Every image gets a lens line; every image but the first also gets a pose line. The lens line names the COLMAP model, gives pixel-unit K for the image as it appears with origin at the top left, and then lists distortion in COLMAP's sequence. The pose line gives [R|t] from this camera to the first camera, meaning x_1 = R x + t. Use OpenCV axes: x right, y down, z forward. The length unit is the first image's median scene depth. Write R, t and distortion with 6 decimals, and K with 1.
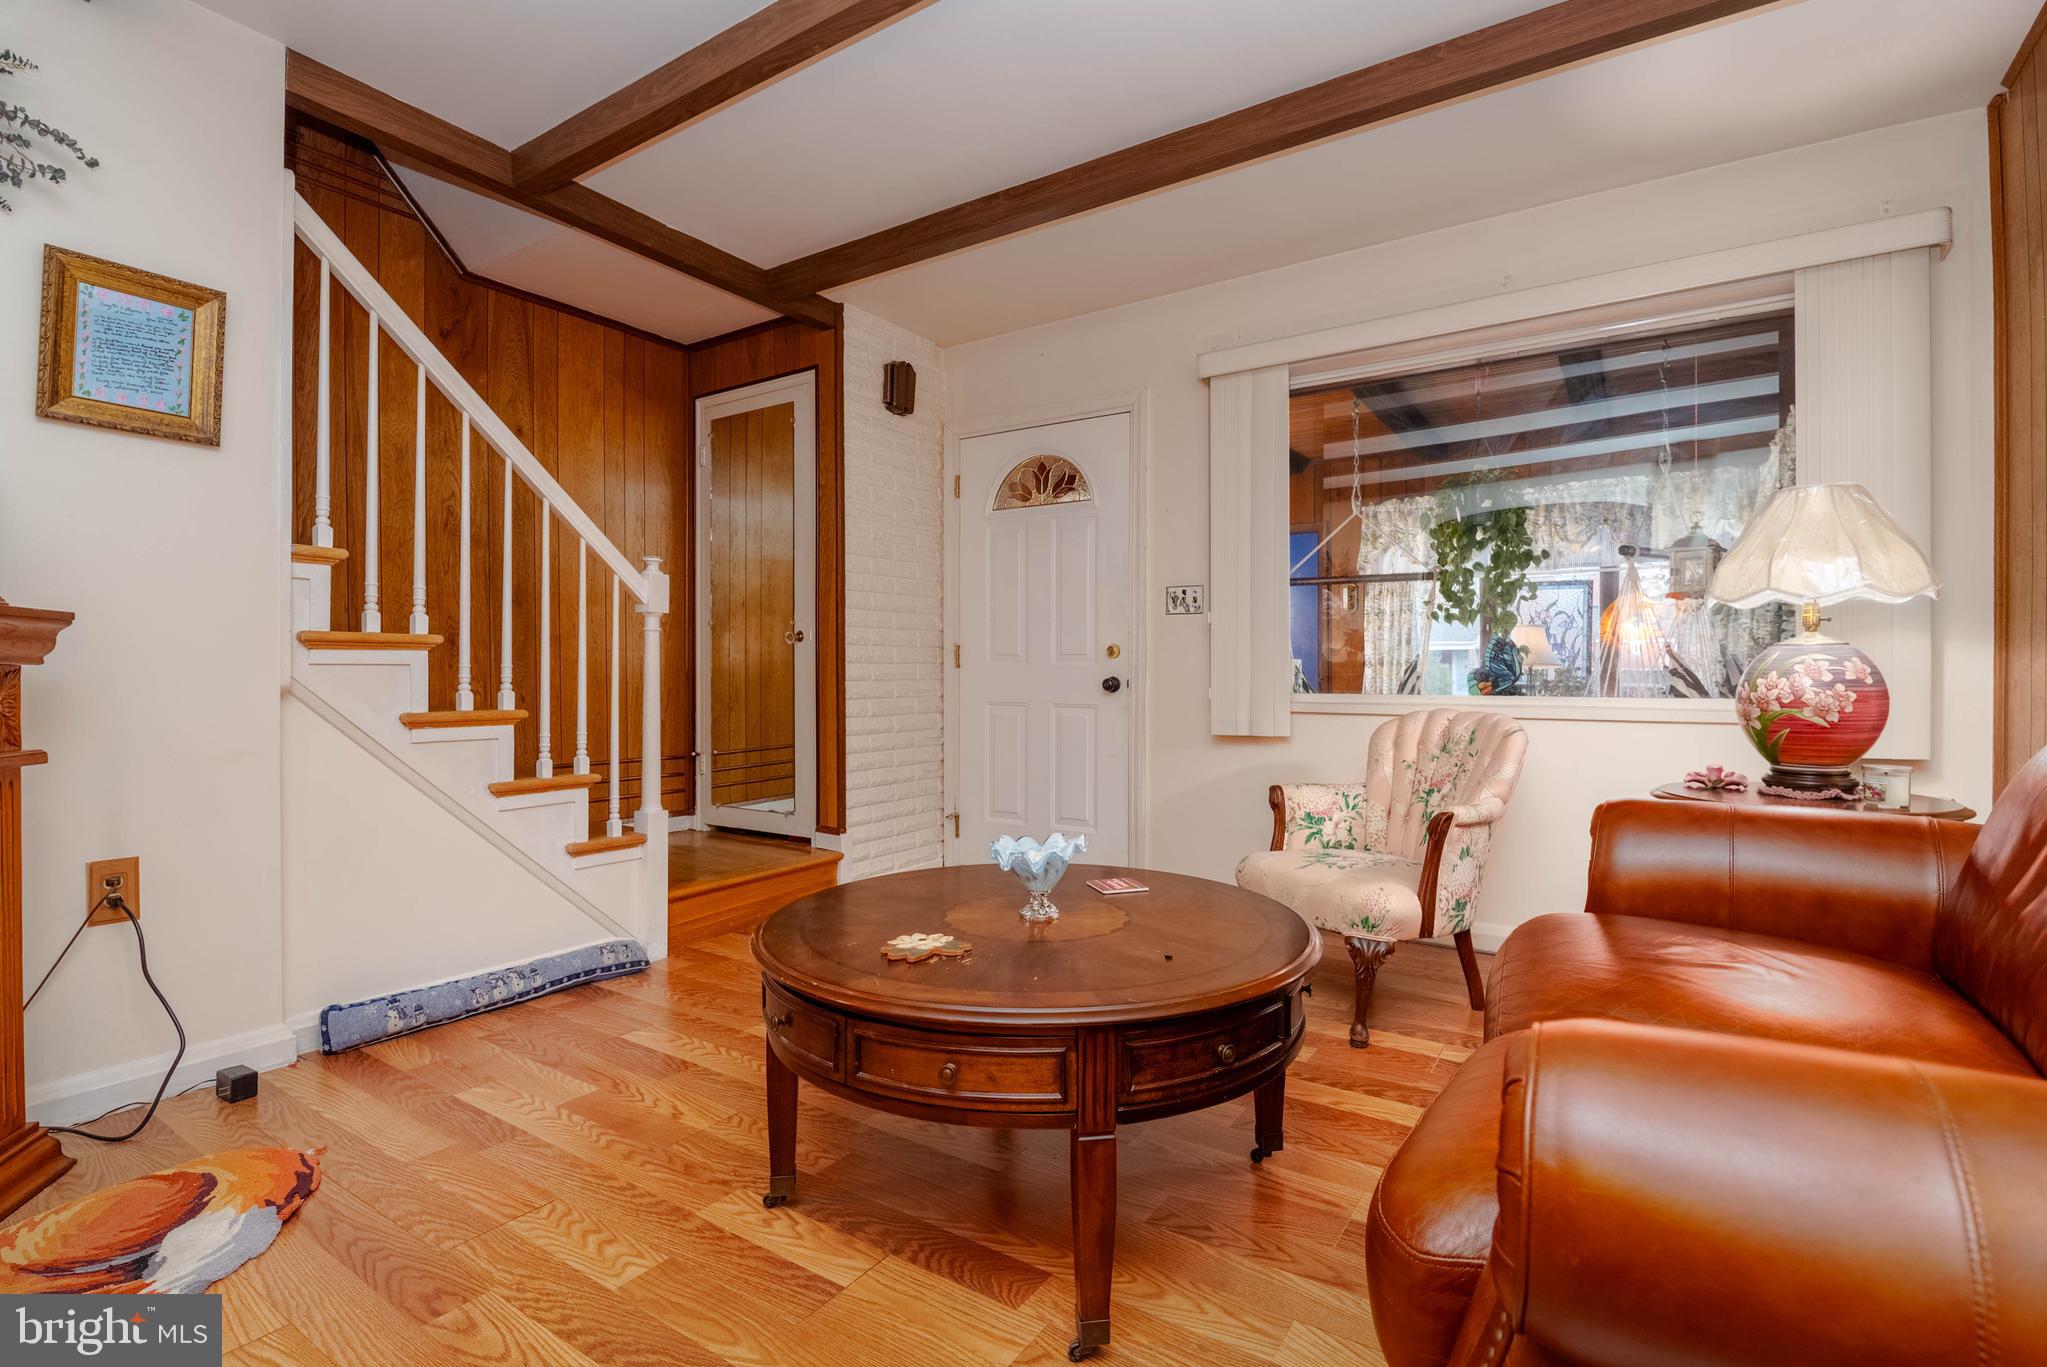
lens RADIAL K [[934.1, 0, 1032.3], [0, 934.1, 678.8], [0, 0, 1]] dist [-0.000217, -0.011252]
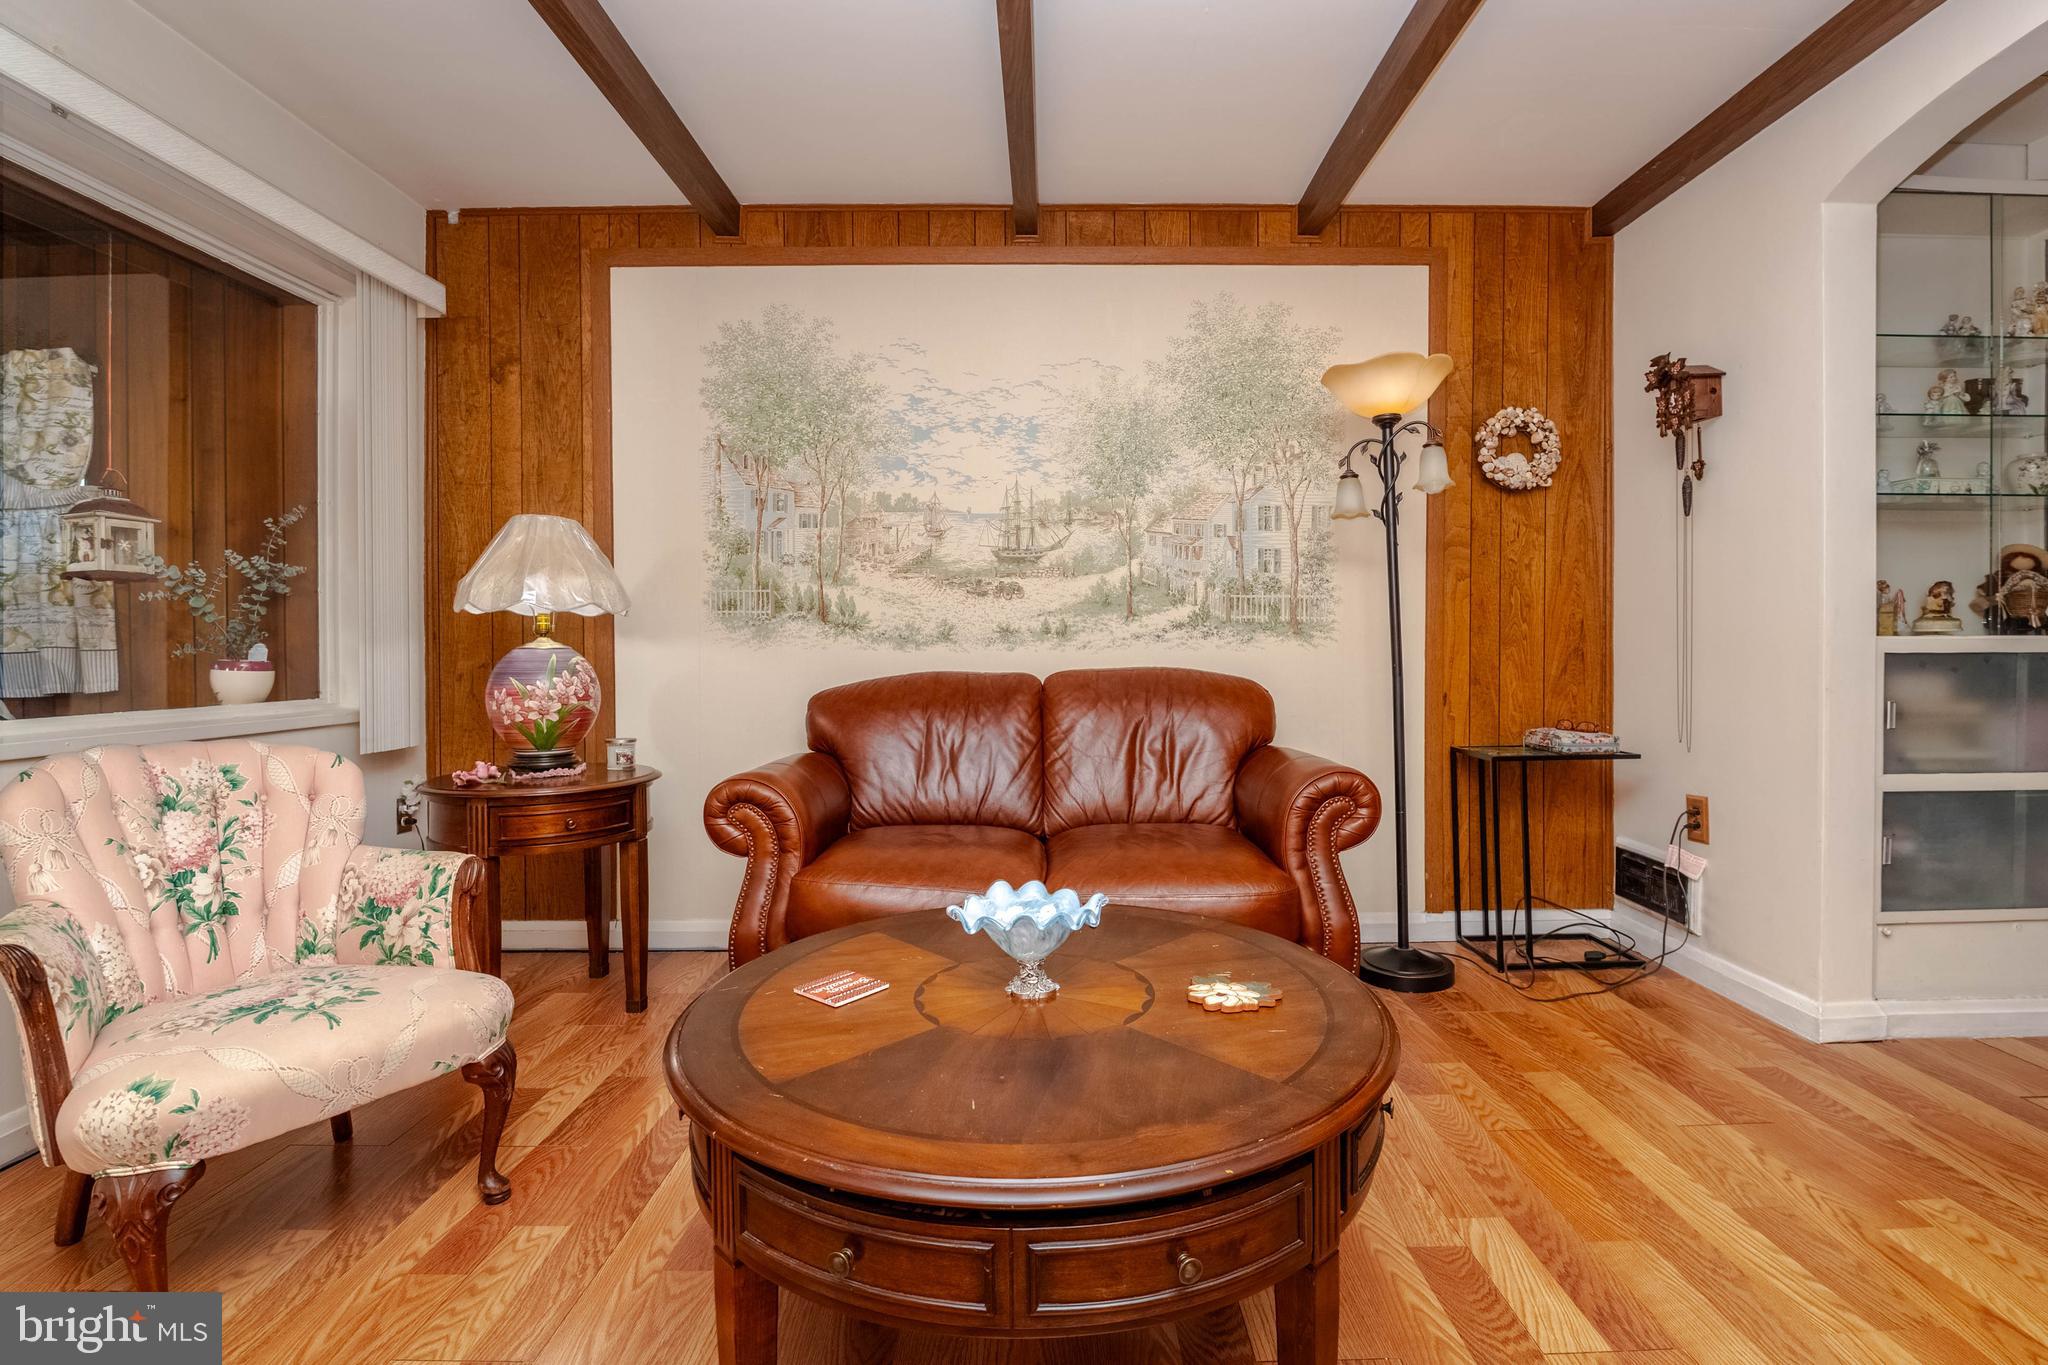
lens RADIAL K [[937.1, 0, 1057.3], [0, 937.1, 654.5], [0, 0, 1]] dist [-0.005517, -0.000807]
pose [[-0.561119, -0.001553, 0.827733, -0.418196], [0.011543, 0.999886, 0.009701, -0.025864], [-0.827654, 0.014998, -0.561038, 0.895499]]
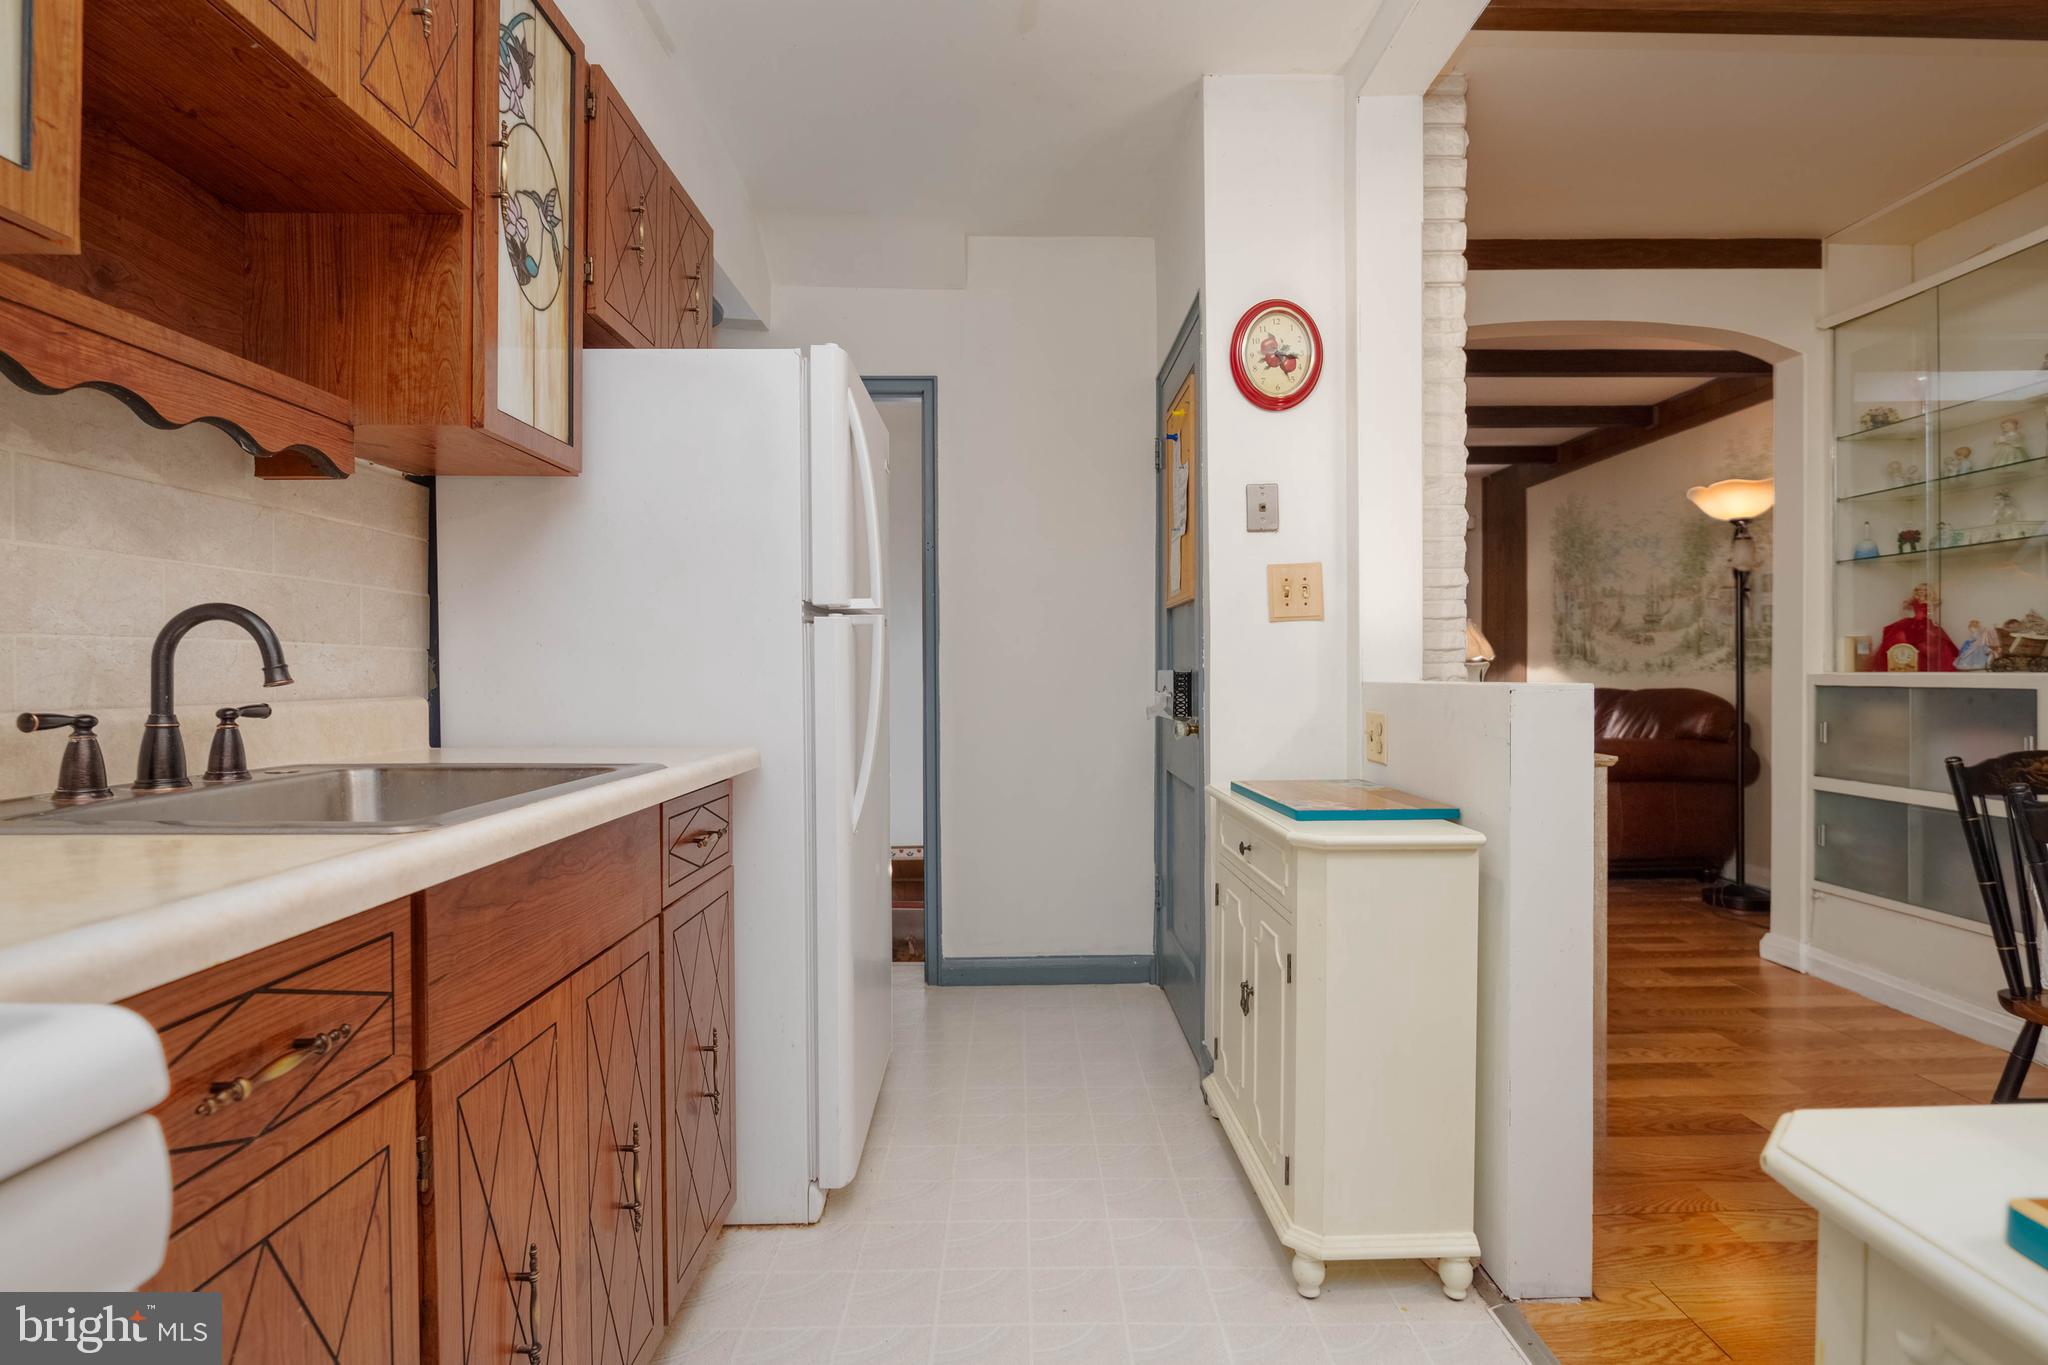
lens RADIAL K [[997.7, 0, 1024.0], [0, 997.7, 682.5], [0, 0, 1]] dist [-0.000638, -0.000355]
pose [[0.830424, -0.008591, 0.557065, -1.602243], [0.007036, 0.999963, 0.004934, -0.026974], [-0.557087, -0.000178, 0.830454, -0.660232]]
